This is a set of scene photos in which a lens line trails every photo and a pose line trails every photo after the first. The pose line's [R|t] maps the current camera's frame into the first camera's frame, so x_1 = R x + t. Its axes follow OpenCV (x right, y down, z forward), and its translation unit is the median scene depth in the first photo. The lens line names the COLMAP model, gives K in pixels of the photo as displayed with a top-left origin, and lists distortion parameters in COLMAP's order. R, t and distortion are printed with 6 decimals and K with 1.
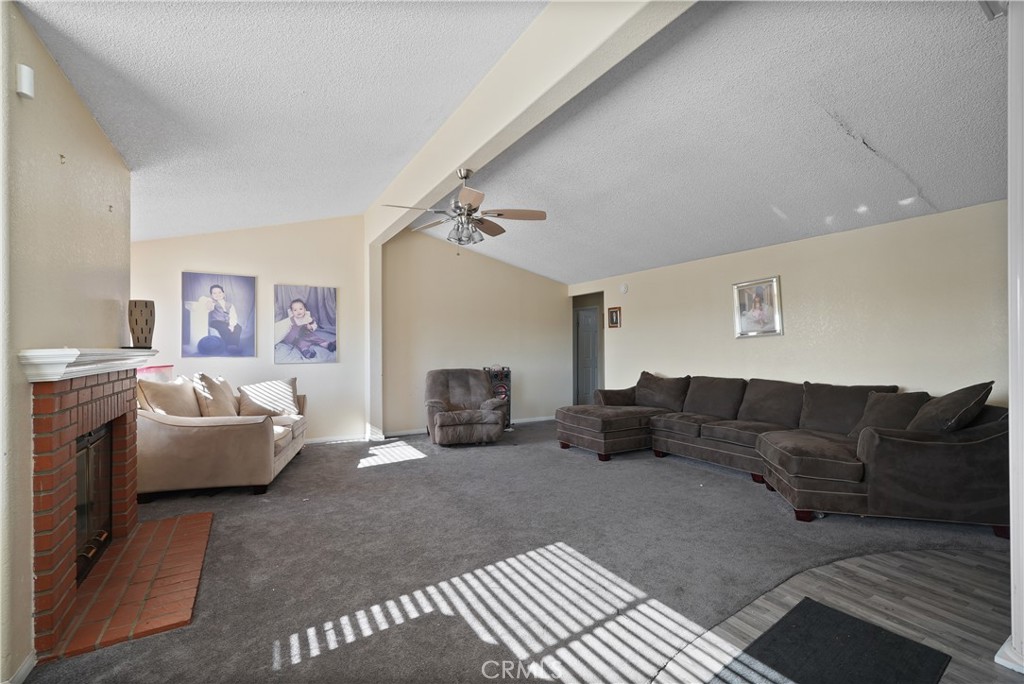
lens RADIAL K [[471.6, 0, 511.2], [0, 471.6, 342.1], [0, 0, 1]] dist [-0.002880, 0.000625]
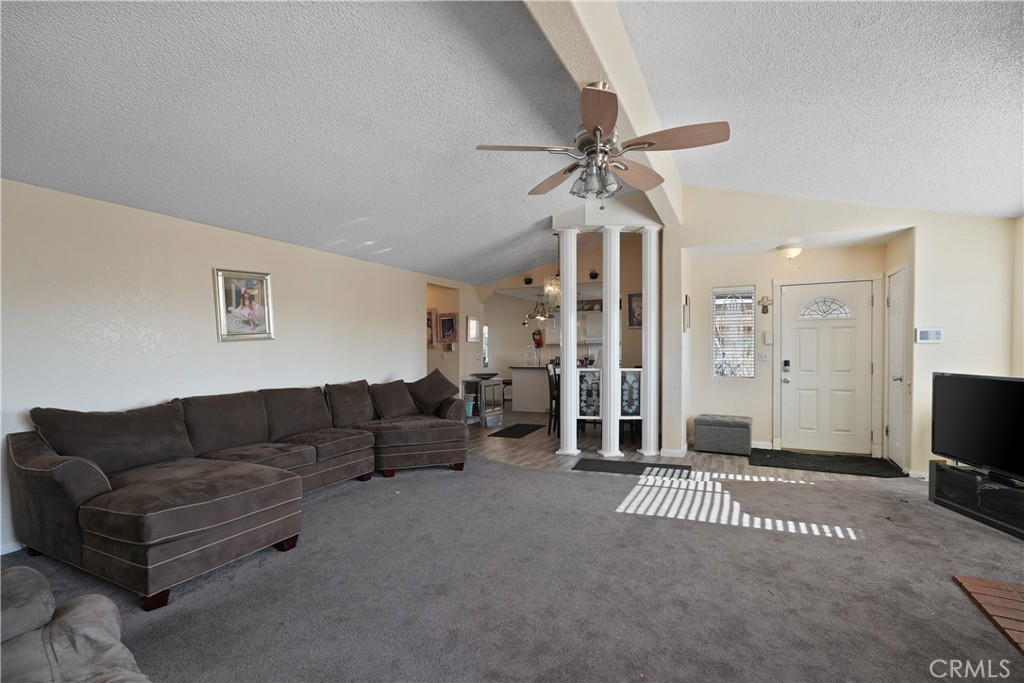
lens RADIAL K [[471.6, 0, 515.3], [0, 471.6, 345.5], [0, 0, 1]] dist [-0.002880, 0.000625]
pose [[-0.565771, -0.002090, 0.824560, -0.412986], [-0.003297, 0.999995, 0.000273, -0.003828], [-0.824556, -0.002564, -0.565775, 1.042066]]
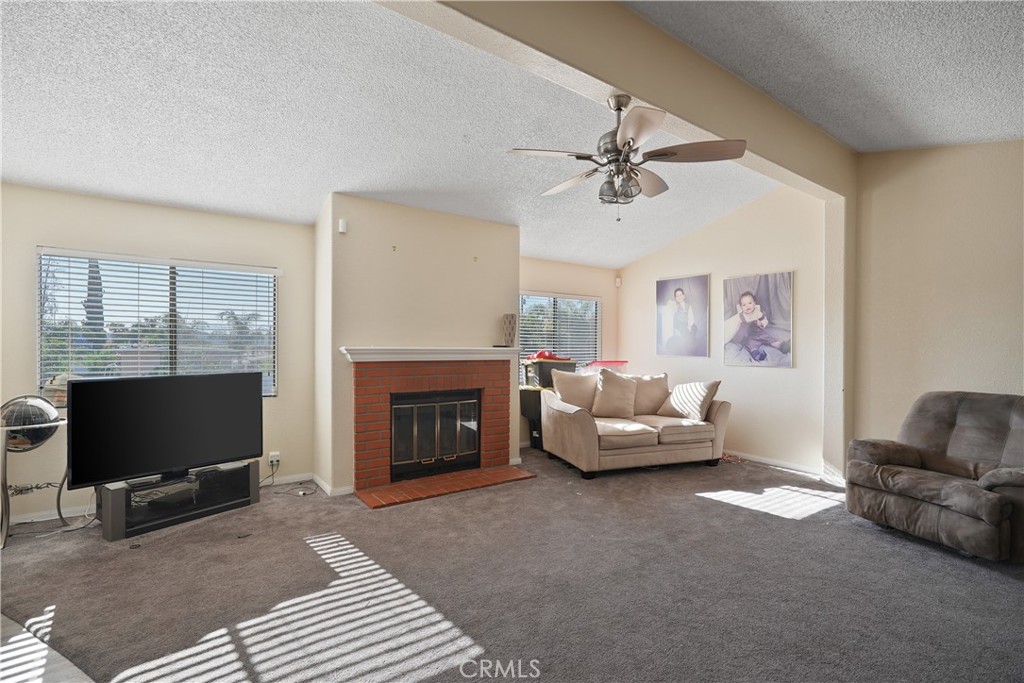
lens RADIAL K [[471.6, 0, 512.5], [0, 471.6, 343.6], [0, 0, 1]] dist [-0.002880, 0.000625]
pose [[0.073086, 0.001030, -0.997325, 0.409214], [0.004830, 0.999987, 0.001387, 0.000633], [0.997314, -0.004919, 0.073080, 0.540704]]
